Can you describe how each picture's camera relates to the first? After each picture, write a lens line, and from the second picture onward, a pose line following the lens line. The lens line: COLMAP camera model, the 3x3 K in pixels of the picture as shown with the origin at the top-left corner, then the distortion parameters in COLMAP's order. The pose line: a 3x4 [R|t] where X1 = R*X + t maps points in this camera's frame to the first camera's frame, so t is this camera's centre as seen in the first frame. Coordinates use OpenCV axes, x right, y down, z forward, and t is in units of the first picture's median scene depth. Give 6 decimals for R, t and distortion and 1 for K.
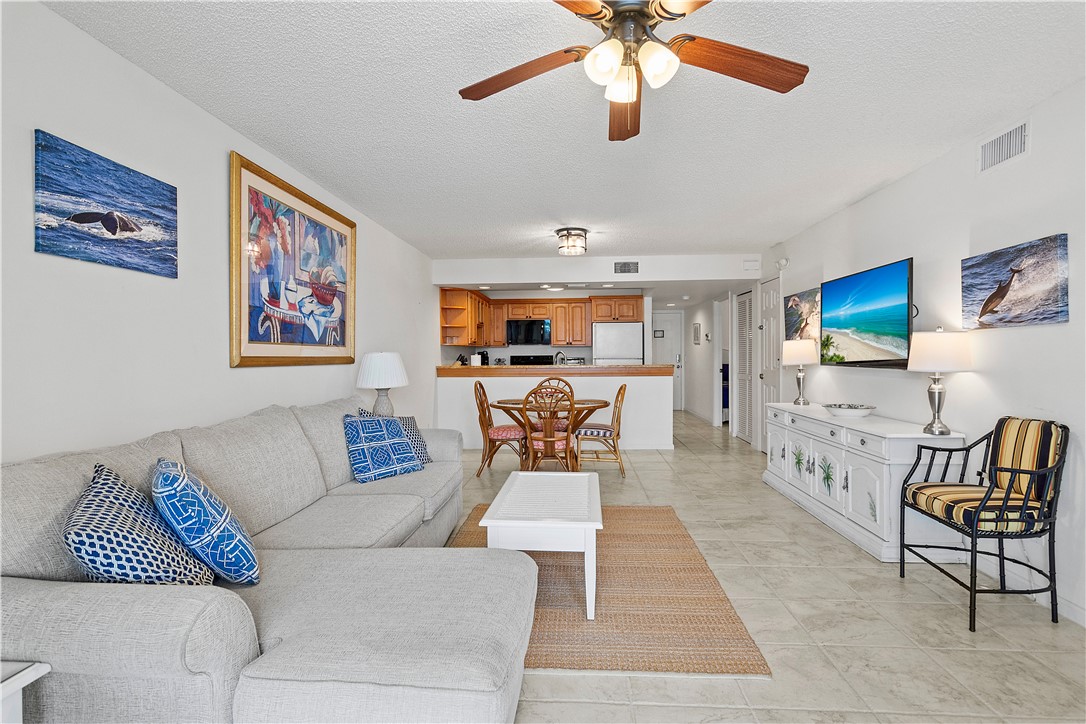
lens RADIAL K [[528.0, 0, 546.7], [0, 528.0, 364.3], [0, 0, 1]] dist [-0.000881, 0.001849]
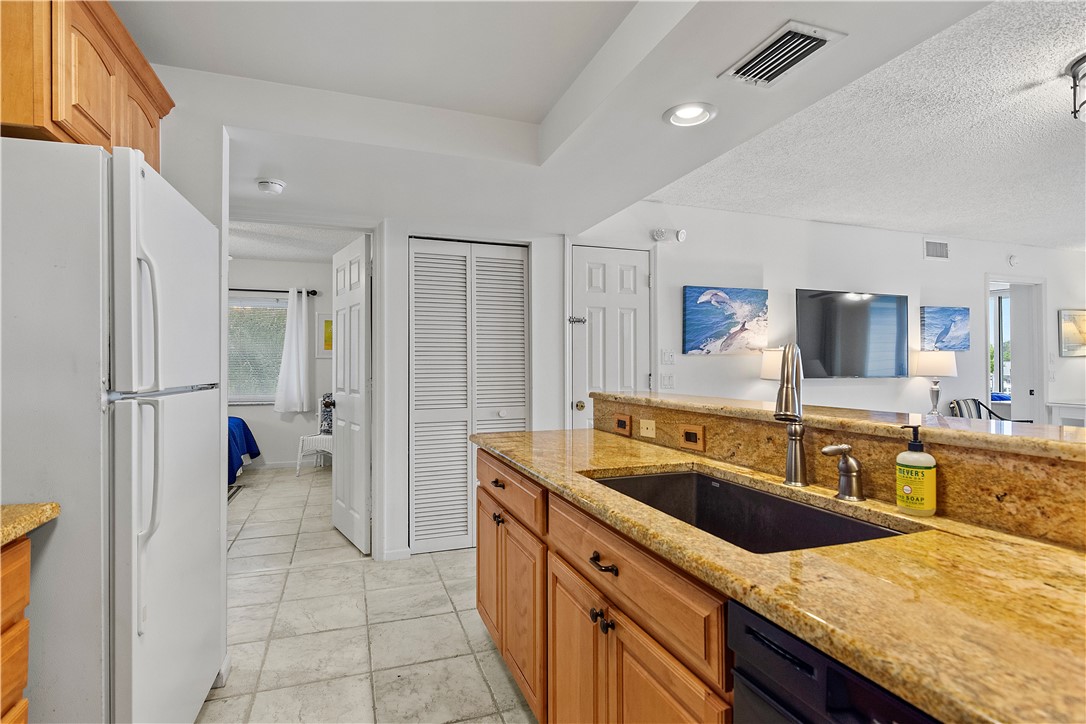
lens RADIAL K [[541.3, 0, 543.0], [0, 541.3, 362.0], [0, 0, 1]] dist [-0.000400, 0.000038]
pose [[-0.393951, 0.015077, 0.919008, -0.236920], [0.022330, 0.999727, -0.006829, -0.042223], [-0.918860, 0.017831, -0.394181, 2.503162]]
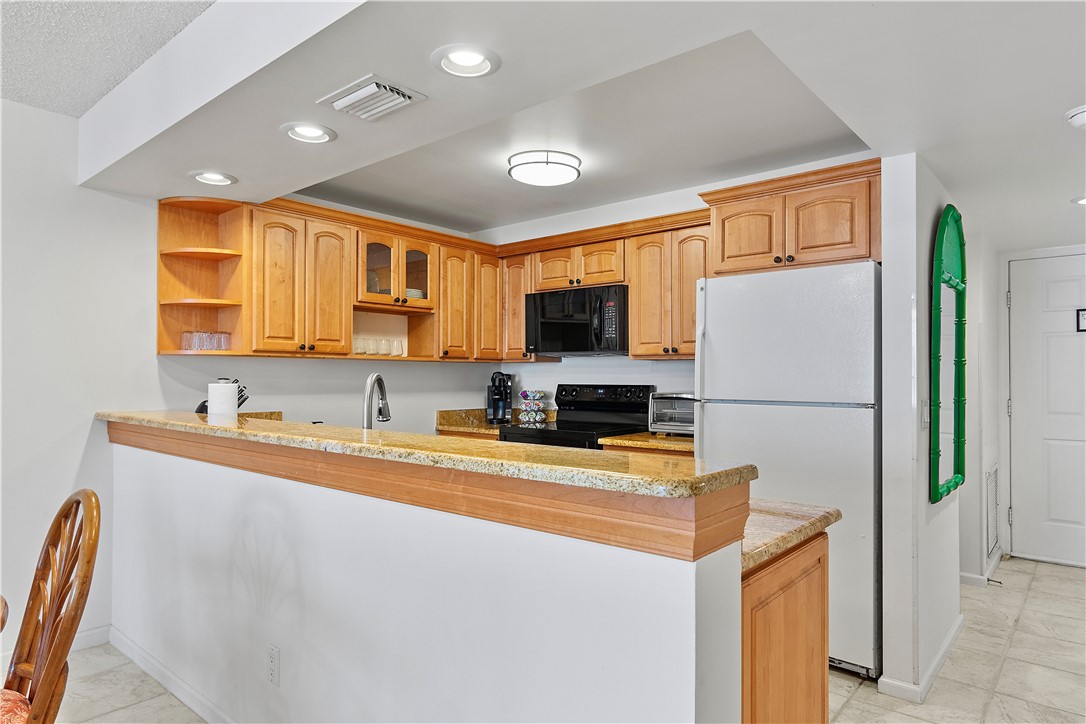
lens RADIAL K [[651.5, 0, 544.3], [0, 651.5, 370.3], [0, 0, 1]] dist [0.001520, 0.001725]
pose [[0.796196, 0.003528, -0.605028, 0.631538], [-0.020383, 0.999572, -0.020995, -0.046271], [0.604695, 0.029048, 0.795927, 1.718795]]
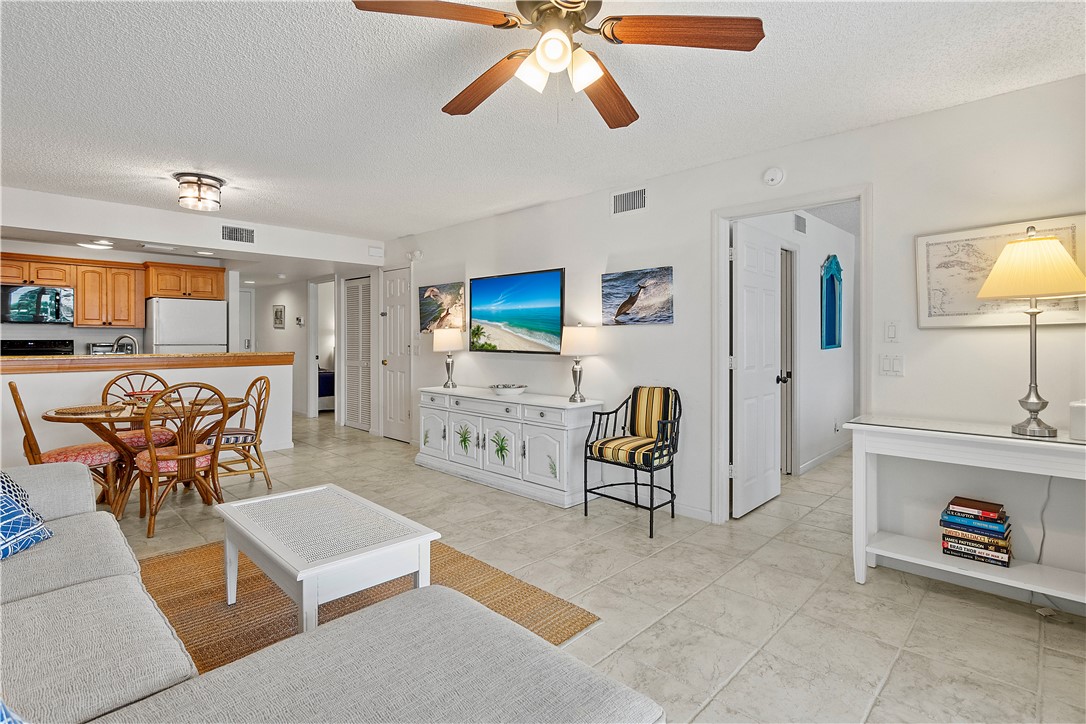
lens RADIAL K [[534.0, 0, 546.2], [0, 534.0, 340.1], [0, 0, 1]] dist [-0.002402, -0.000080]
pose [[0.647900, 0.006122, 0.761701, -0.341069], [0.006832, 0.999881, -0.013847, -0.007811], [-0.761695, 0.014176, 0.647781, 0.195409]]
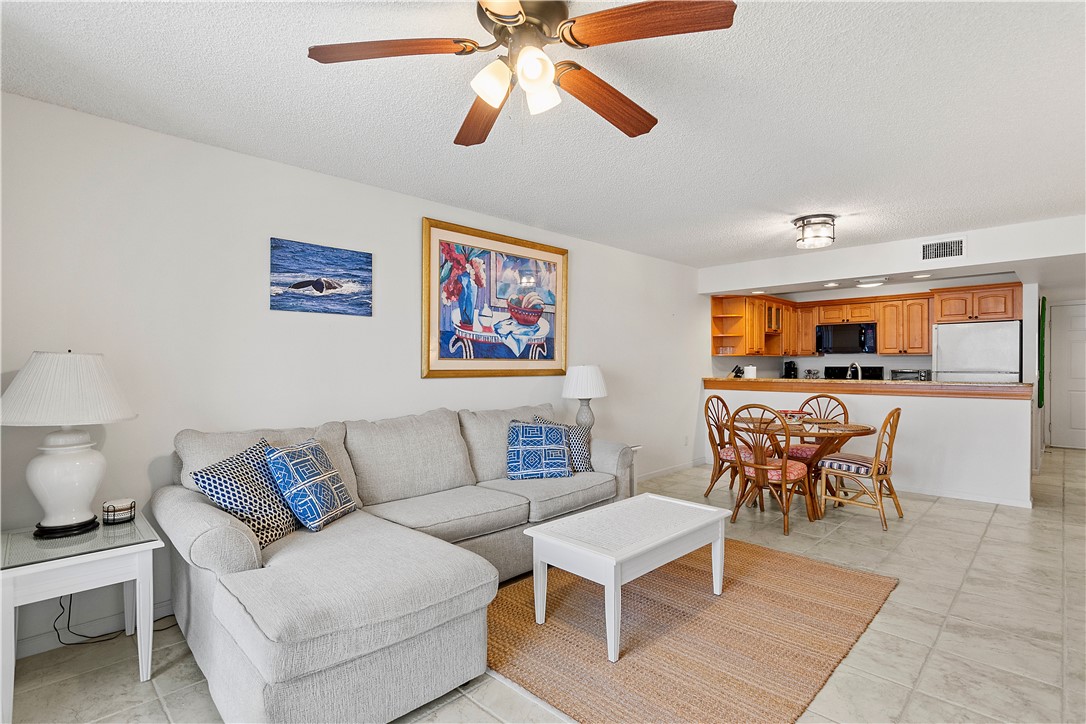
lens RADIAL K [[528.0, 0, 546.7], [0, 528.0, 364.3], [0, 0, 1]] dist [-0.000881, 0.001849]
pose [[0.752637, 0.004509, -0.658420, 0.444086], [-0.013668, 0.999868, -0.008776, -0.018306], [0.658294, 0.015605, 0.752599, 0.167142]]
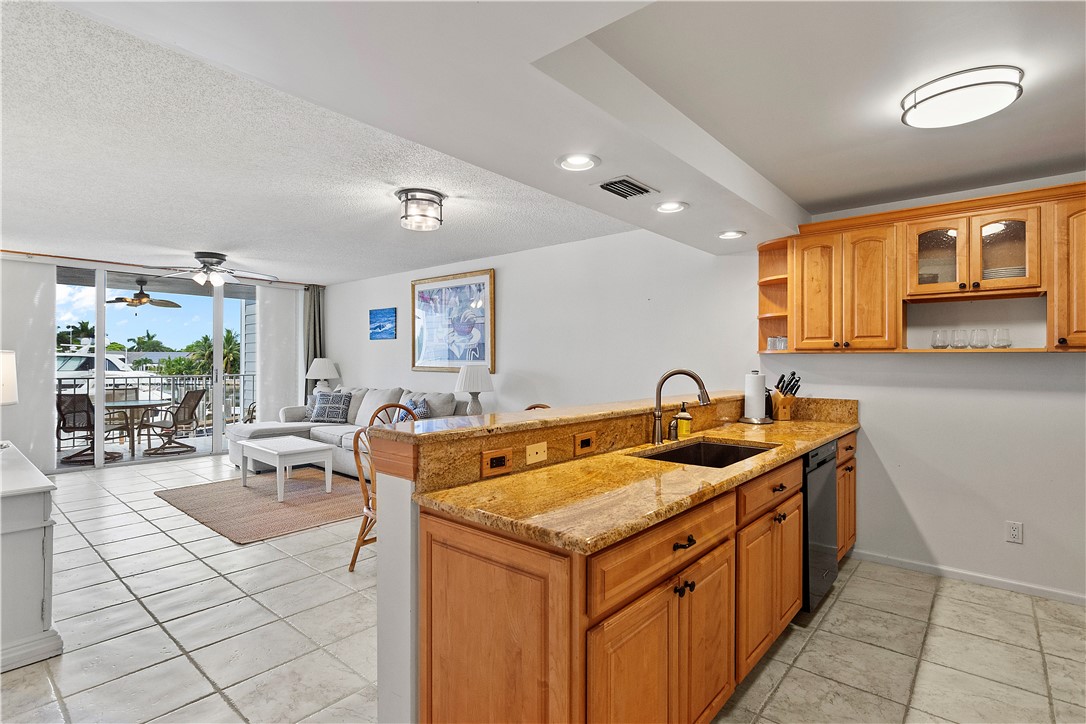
lens RADIAL K [[529.1, 0, 547.2], [0, 529.1, 358.0], [0, 0, 1]] dist [-0.000742, 0.001366]
pose [[-0.607072, 0.000776, -0.794647, 0.801225], [-0.014964, 0.999811, 0.012408, -0.076681], [0.794506, 0.019424, -0.606945, 2.491523]]
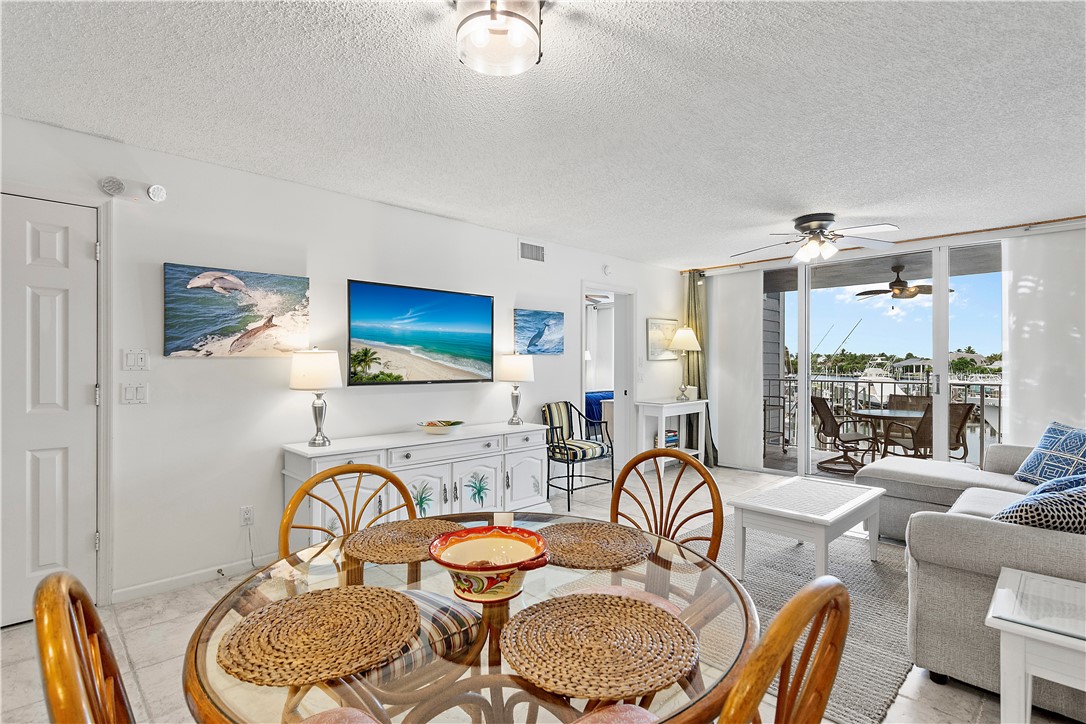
lens RADIAL K [[528.0, 0, 546.7], [0, 528.0, 364.3], [0, 0, 1]] dist [-0.000881, 0.001849]
pose [[-0.743382, 0.003760, 0.668857, -0.292592], [0.016171, 0.999793, 0.012351, -0.048939], [-0.668672, 0.019998, -0.743288, 1.943158]]
